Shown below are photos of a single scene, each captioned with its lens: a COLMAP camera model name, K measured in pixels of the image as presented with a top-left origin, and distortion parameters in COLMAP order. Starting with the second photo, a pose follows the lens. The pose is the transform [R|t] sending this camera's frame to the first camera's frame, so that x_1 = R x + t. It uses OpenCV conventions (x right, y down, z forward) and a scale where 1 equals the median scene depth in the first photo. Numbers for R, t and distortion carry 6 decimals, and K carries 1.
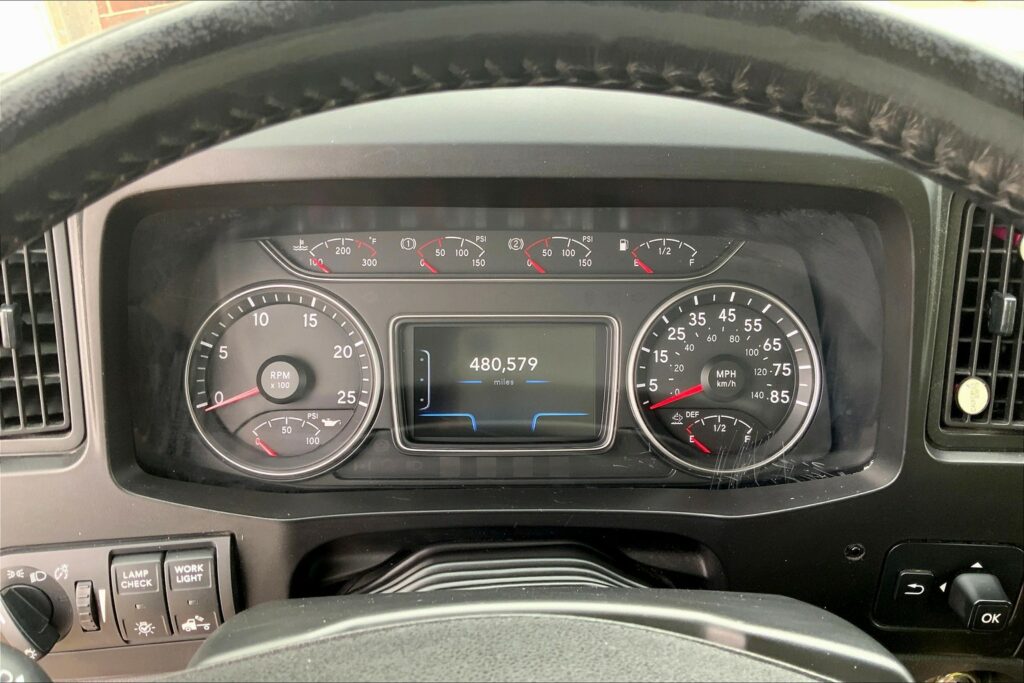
lens RADIAL K [[843.6, 0, 512.0], [0, 843.6, 341.5], [0, 0, 1]] dist [0.097054, -0.171283]
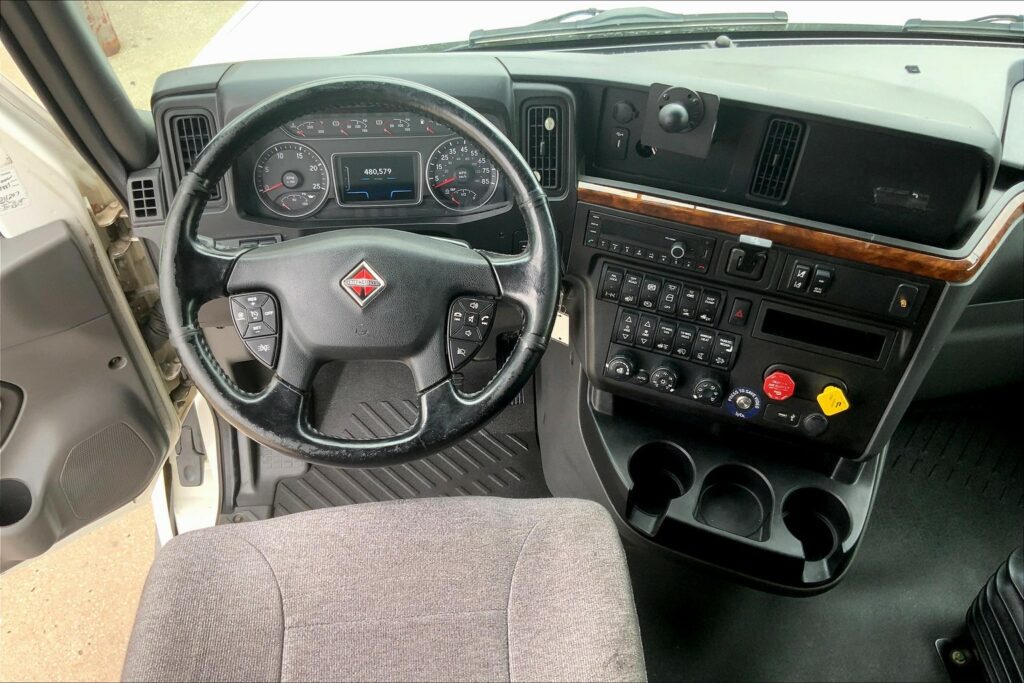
lens RADIAL K [[843.6, 0, 512.0], [0, 843.6, 341.5], [0, 0, 1]] dist [0.097054, -0.171283]
pose [[0.996670, -0.045394, 0.067737, 0.199681], [0.030315, 0.977447, 0.208994, 0.005323], [-0.075696, -0.206245, 0.975568, -1.655337]]
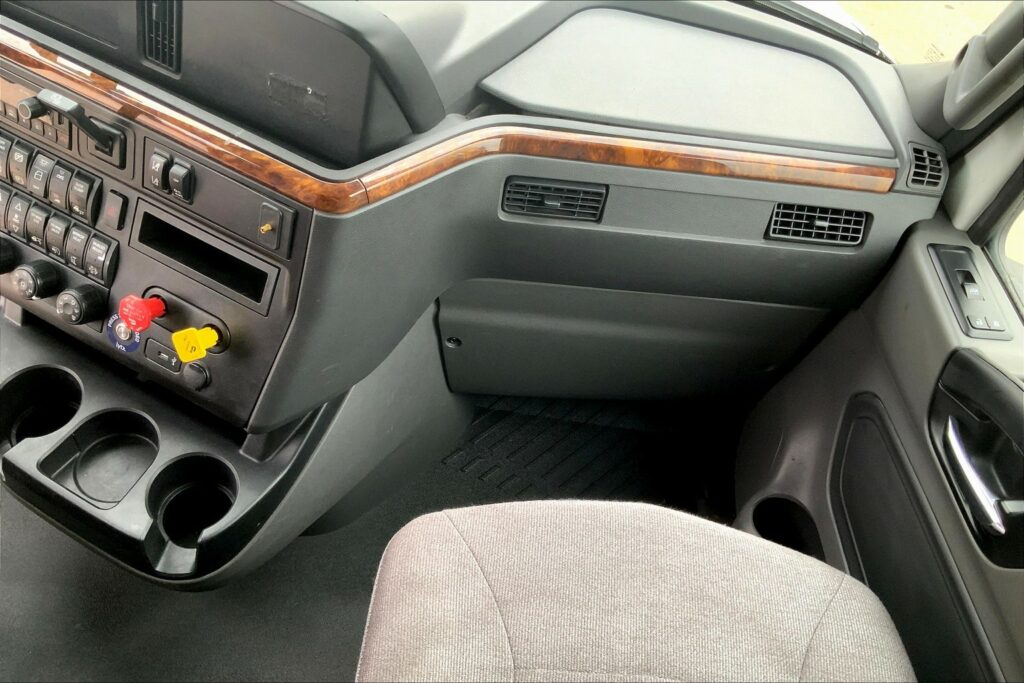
lens RADIAL K [[843.6, 0, 512.0], [0, 843.6, 341.5], [0, 0, 1]] dist [0.097054, -0.171283]
pose [[0.985395, 0.150823, 0.079049, 1.818352], [-0.165148, 0.959607, 0.227773, 0.163519], [-0.041502, -0.237501, 0.970500, -1.216015]]
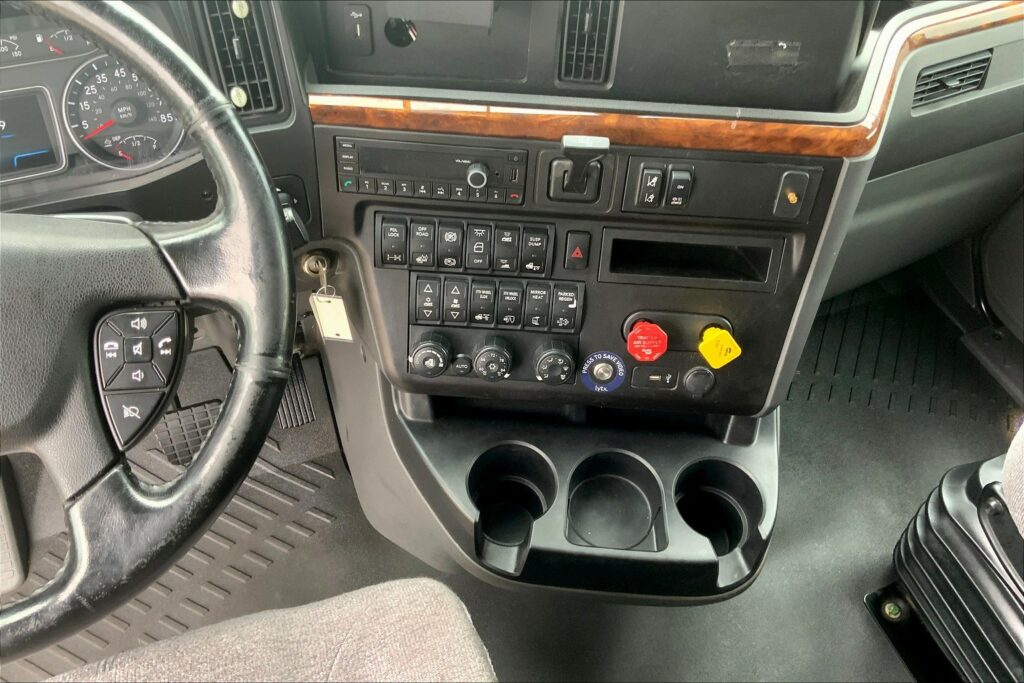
lens RADIAL K [[843.6, 0, 512.0], [0, 843.6, 341.5], [0, 0, 1]] dist [0.097054, -0.171283]
pose [[0.932558, -0.244418, 0.265697, 0.397809], [0.169081, 0.945951, 0.276744, 0.131326], [-0.318978, -0.213156, 0.923481, -0.879286]]
